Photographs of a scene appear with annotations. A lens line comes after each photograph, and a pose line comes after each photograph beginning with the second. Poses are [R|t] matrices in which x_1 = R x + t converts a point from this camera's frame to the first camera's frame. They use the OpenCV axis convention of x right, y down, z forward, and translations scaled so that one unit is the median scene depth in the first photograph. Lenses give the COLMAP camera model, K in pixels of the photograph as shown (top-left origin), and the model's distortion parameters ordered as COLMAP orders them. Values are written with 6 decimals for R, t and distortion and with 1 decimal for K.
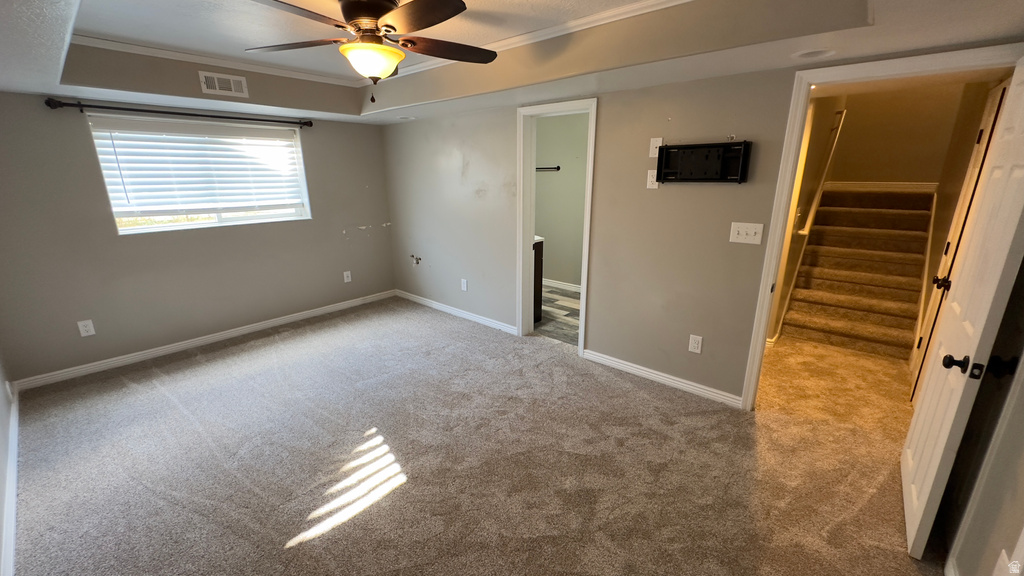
lens RADIAL K [[406.4, 0, 512.9], [0, 406.4, 291.6], [0, 0, 1]] dist [-0.004230, 0.000269]
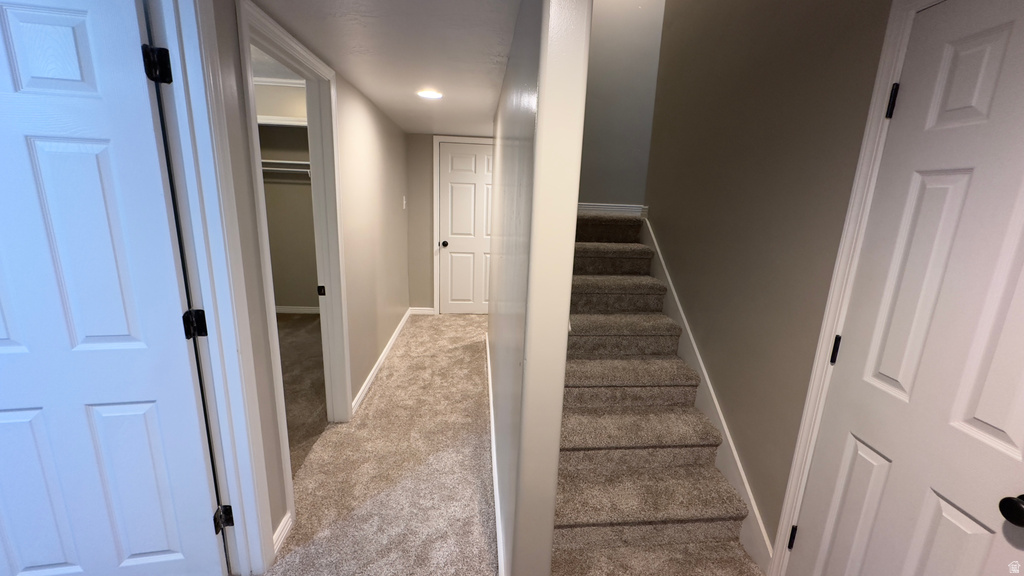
lens RADIAL K [[406.4, 0, 515.4], [0, 406.4, 286.8], [0, 0, 1]] dist [-0.004230, 0.000269]
pose [[0.696445, -0.128661, 0.705983, 0.392357], [0.156538, 0.987342, 0.025514, -0.191606], [-0.700329, 0.092744, 0.707770, 0.709962]]
